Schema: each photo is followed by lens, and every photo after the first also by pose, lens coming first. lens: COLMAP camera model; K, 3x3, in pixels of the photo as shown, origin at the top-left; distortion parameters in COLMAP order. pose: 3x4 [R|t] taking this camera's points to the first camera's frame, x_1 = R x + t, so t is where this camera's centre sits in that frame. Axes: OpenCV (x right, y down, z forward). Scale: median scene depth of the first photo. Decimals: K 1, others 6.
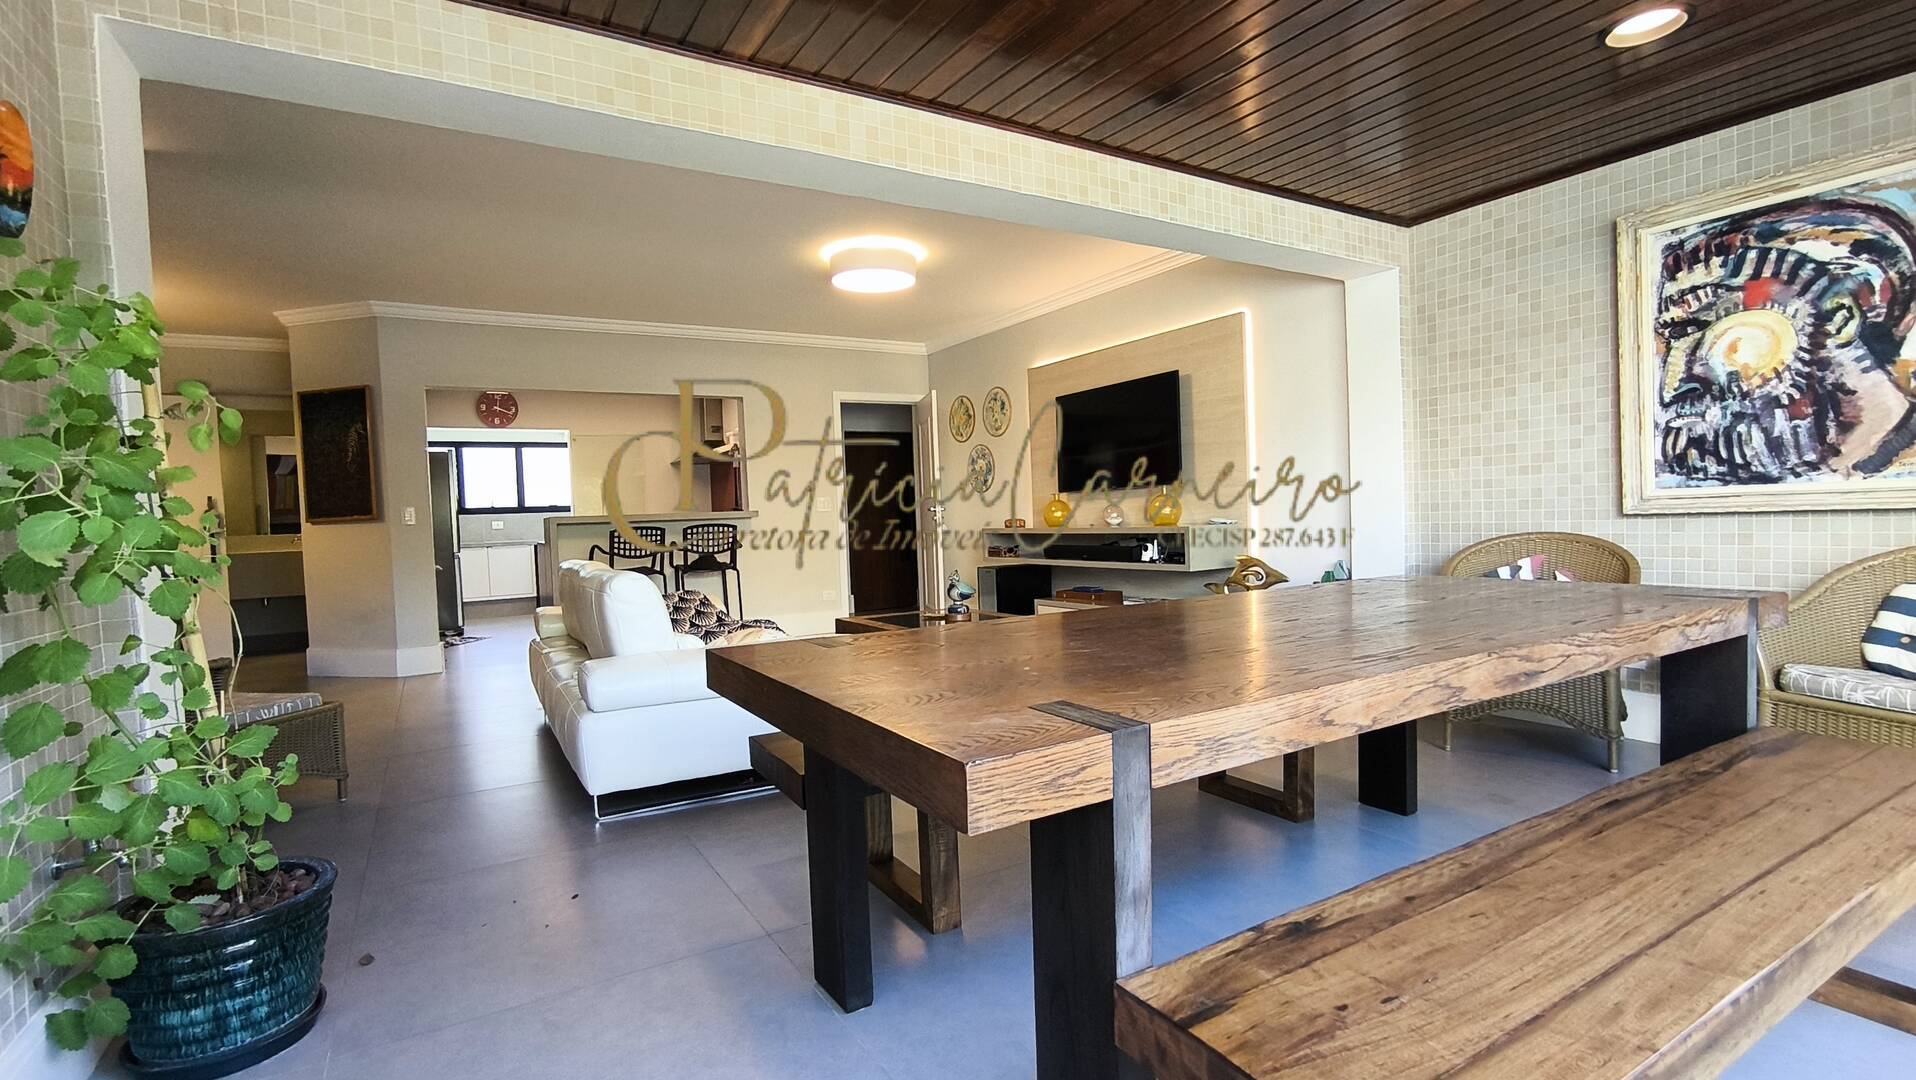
lens RADIAL K [[869.3, 0, 954.6], [0, 869.3, 546.6], [0, 0, 1]] dist [-0.013989, 0.006348]
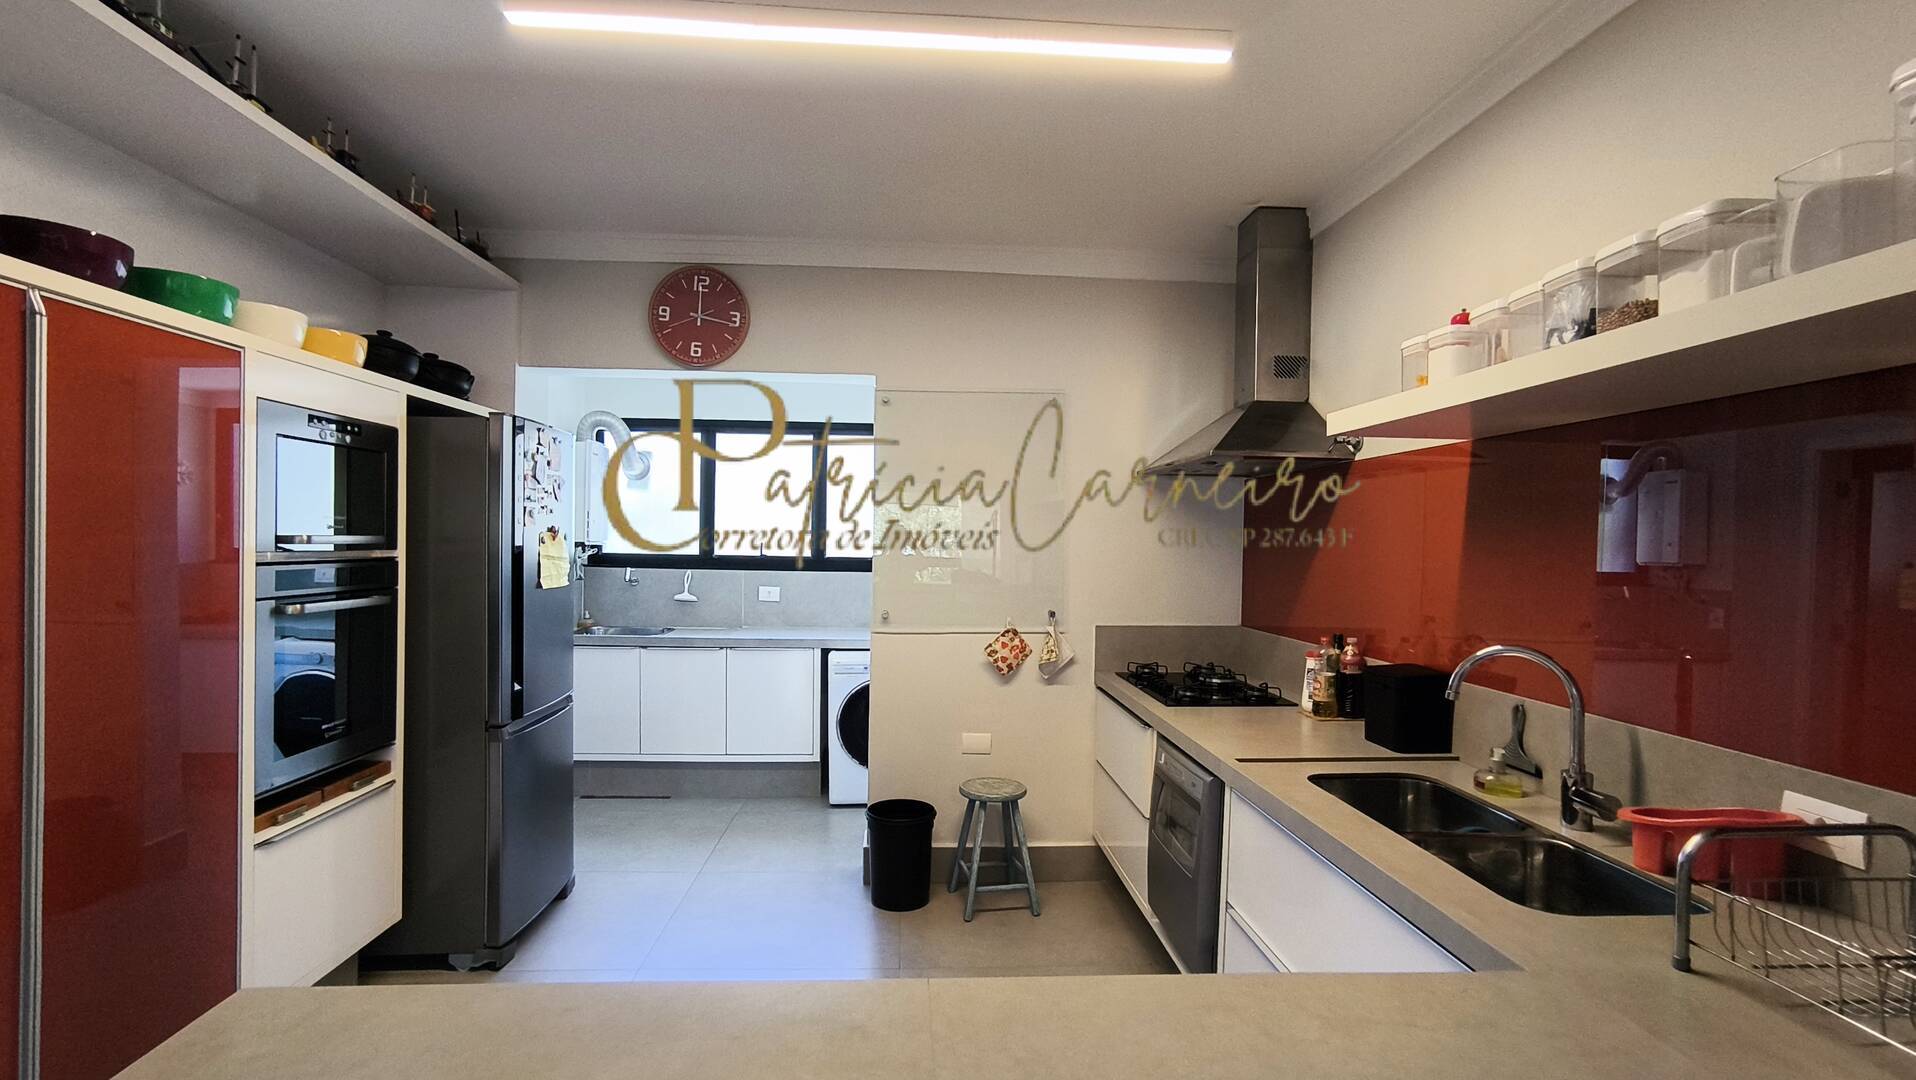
lens RADIAL K [[878.4, 0, 955.6], [0, 878.4, 556.6], [0, 0, 1]] dist [-0.060521, 0.057552]
pose [[0.885083, 0.059897, -0.461563, -0.690344], [-0.065489, 0.997846, 0.003909, -0.178642], [0.460802, 0.026768, 0.887099, 1.997842]]
